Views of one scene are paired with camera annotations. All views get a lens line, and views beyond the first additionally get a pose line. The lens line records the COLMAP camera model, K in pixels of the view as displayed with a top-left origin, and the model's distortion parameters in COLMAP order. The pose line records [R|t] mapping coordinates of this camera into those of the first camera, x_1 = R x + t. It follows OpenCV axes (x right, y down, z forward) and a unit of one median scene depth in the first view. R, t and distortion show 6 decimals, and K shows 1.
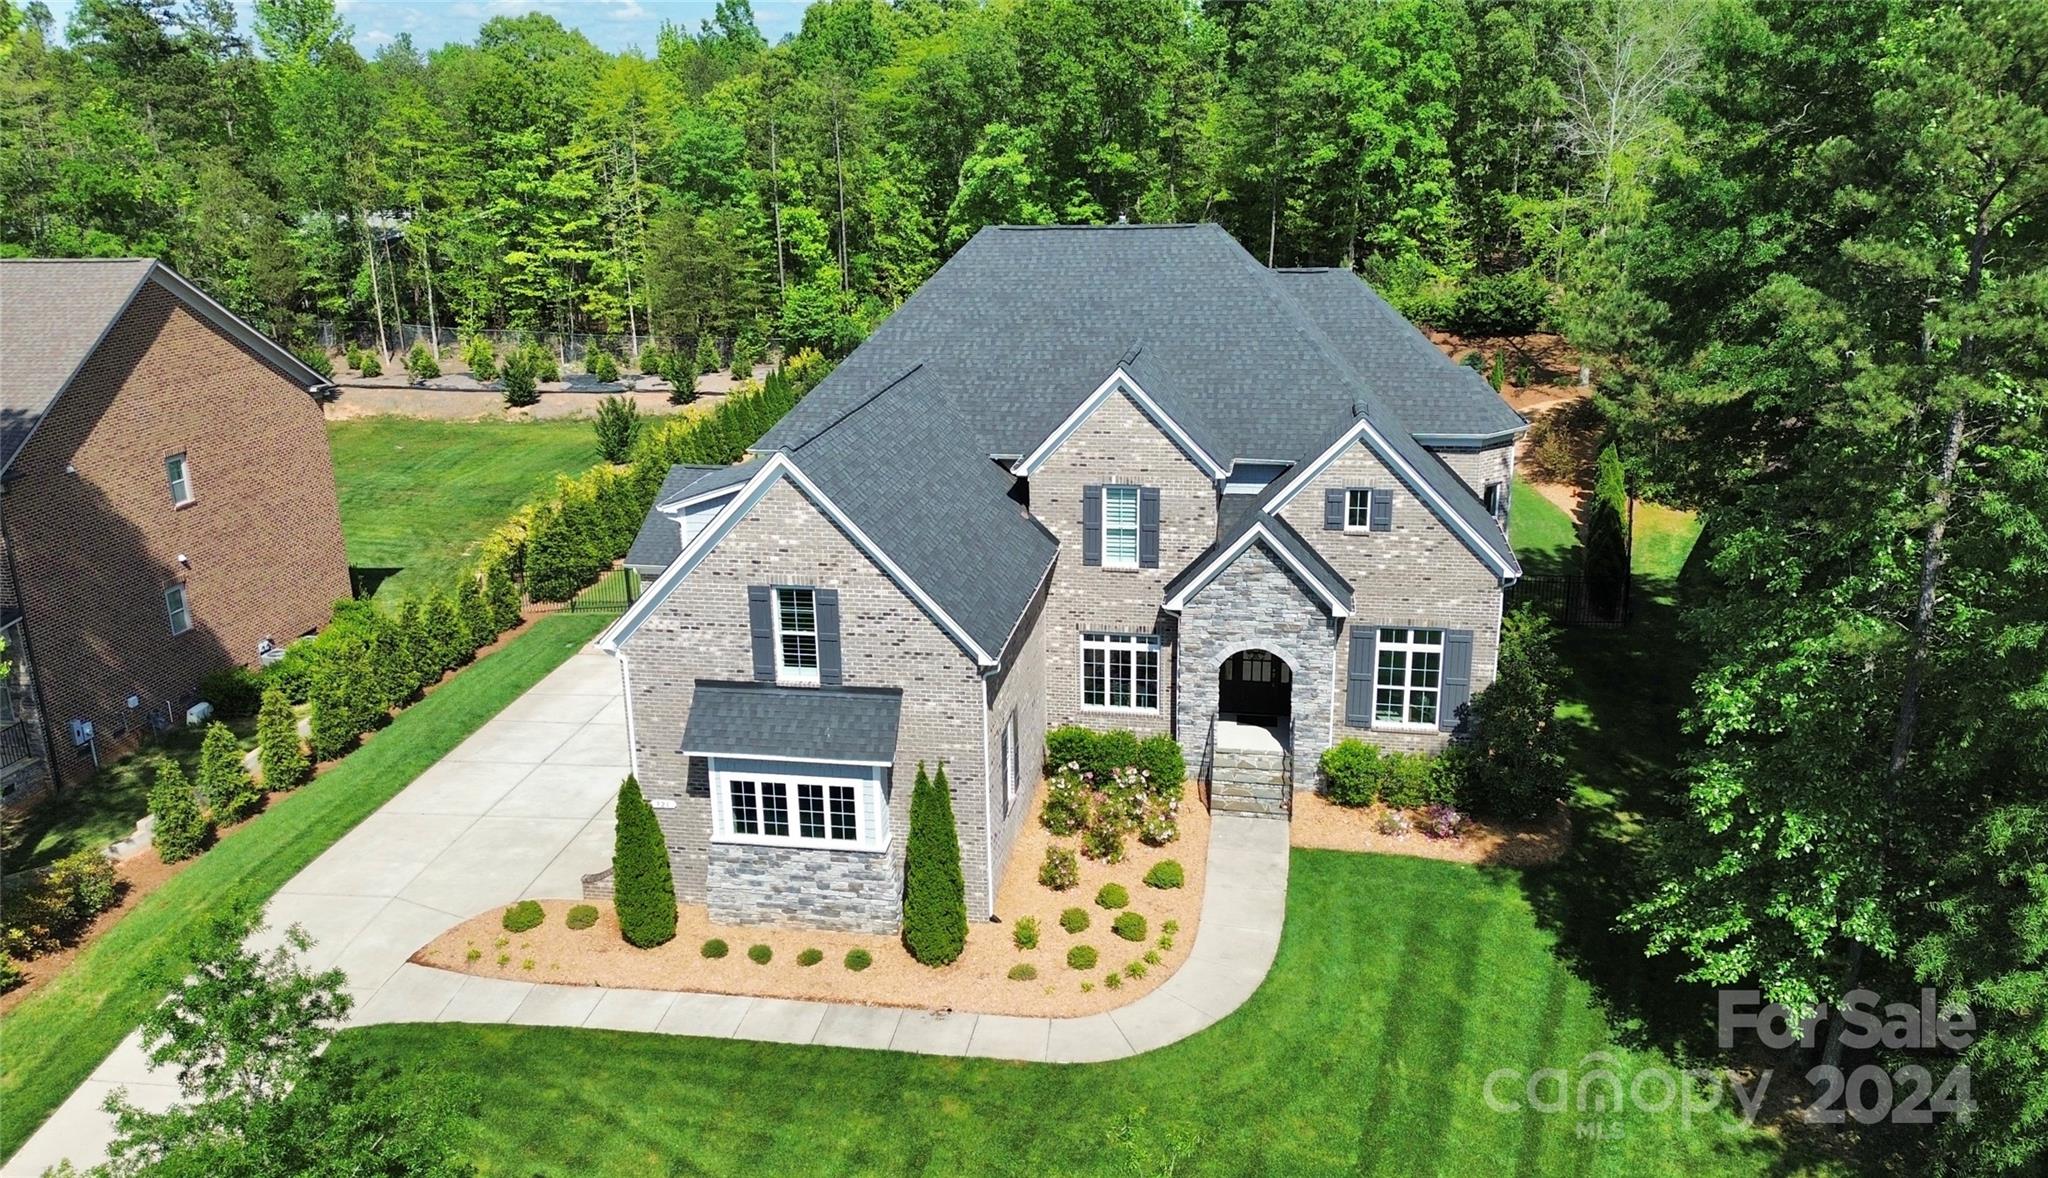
lens RADIAL K [[1532.6, 0, 1005.5], [0, 1532.6, 583.3], [0, 0, 1]] dist [0.043903, -0.007210]
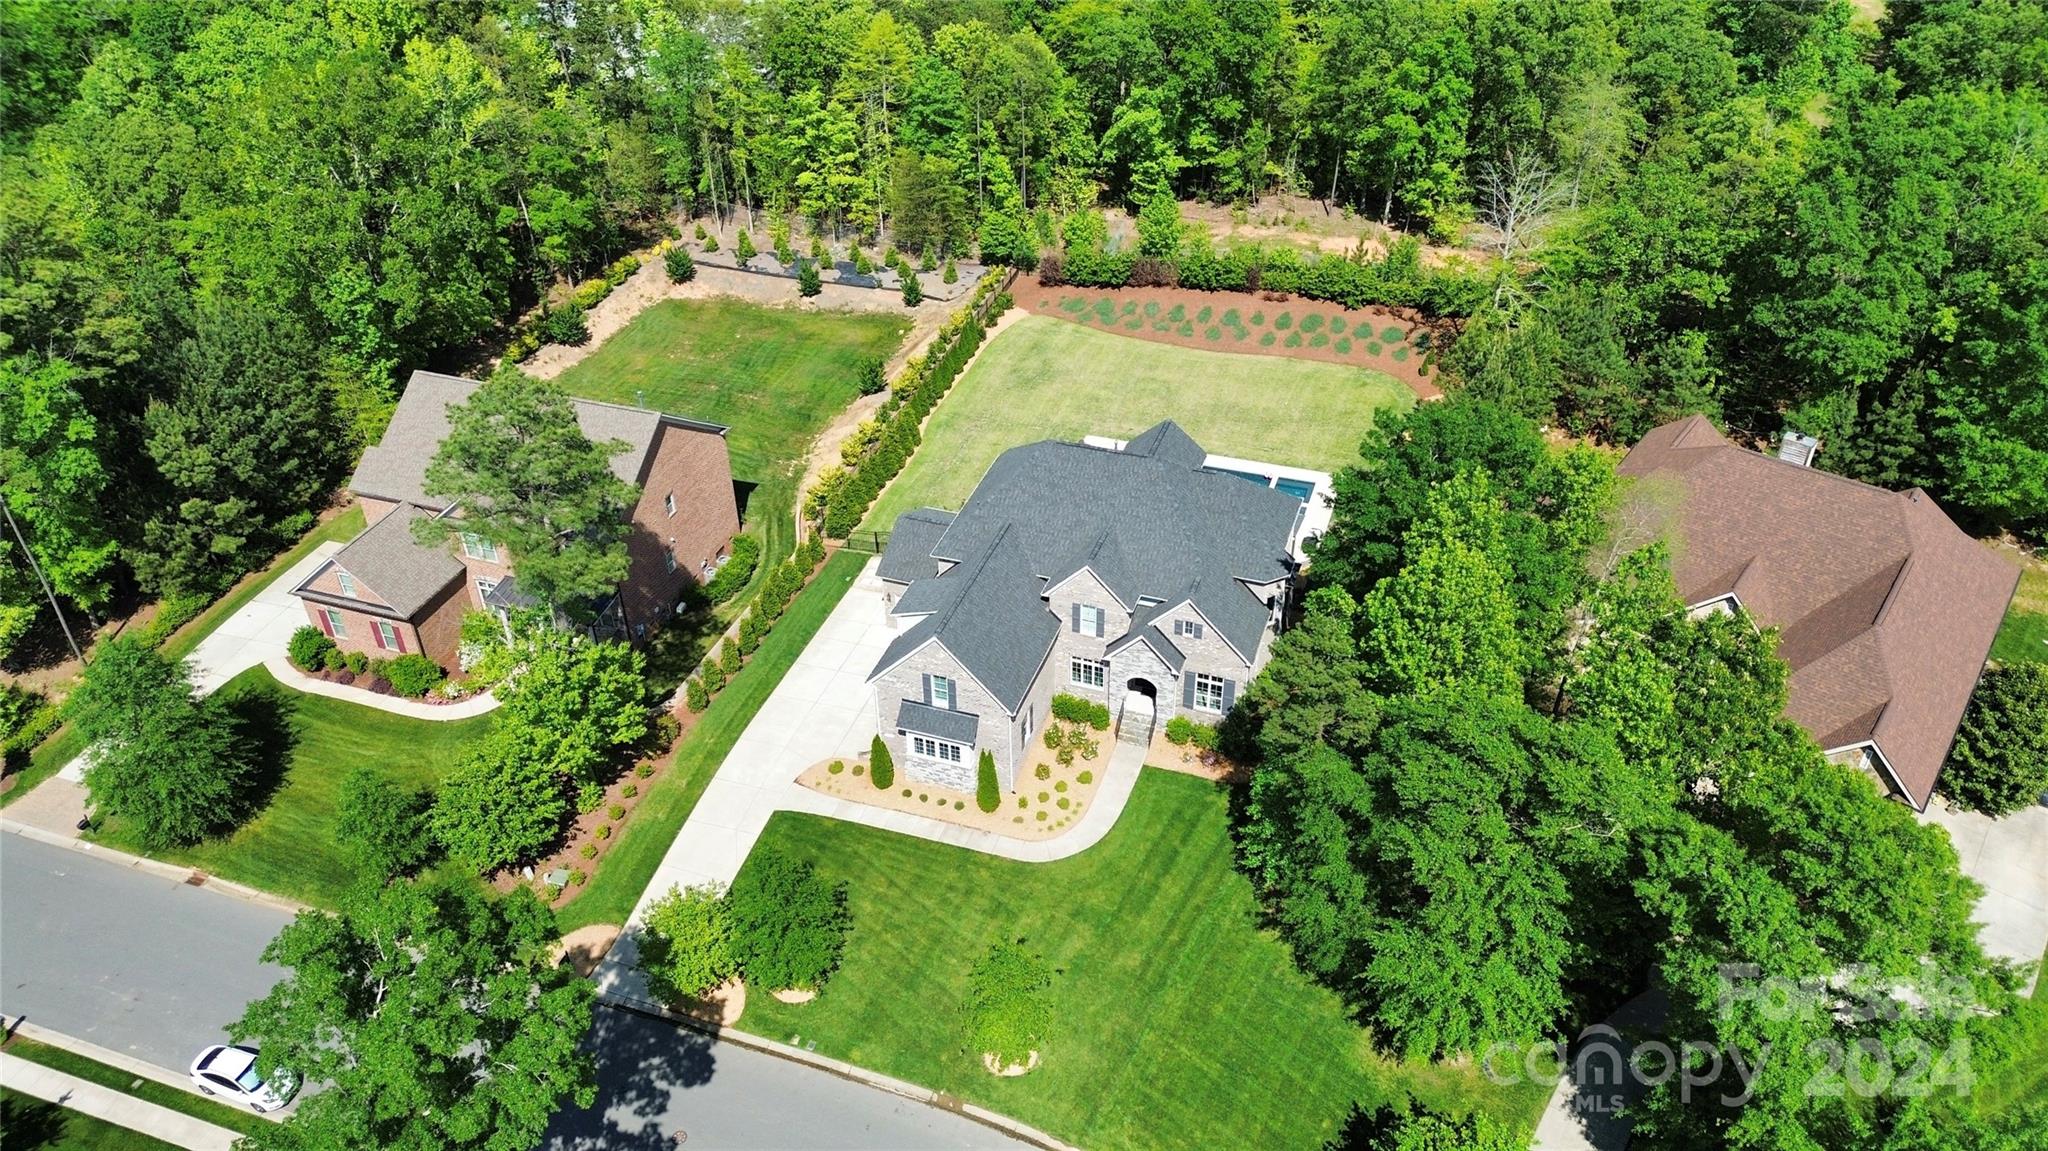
lens RADIAL K [[1456.9, 0, 1036.4], [0, 1456.9, 579.8], [0, 0, 1]] dist [0.054466, 0.000287]
pose [[0.989458, 0.091509, -0.112243, 0.236042], [-0.049924, 0.943086, 0.328779, -0.799437], [0.135941, -0.319710, 0.937713, -1.018245]]
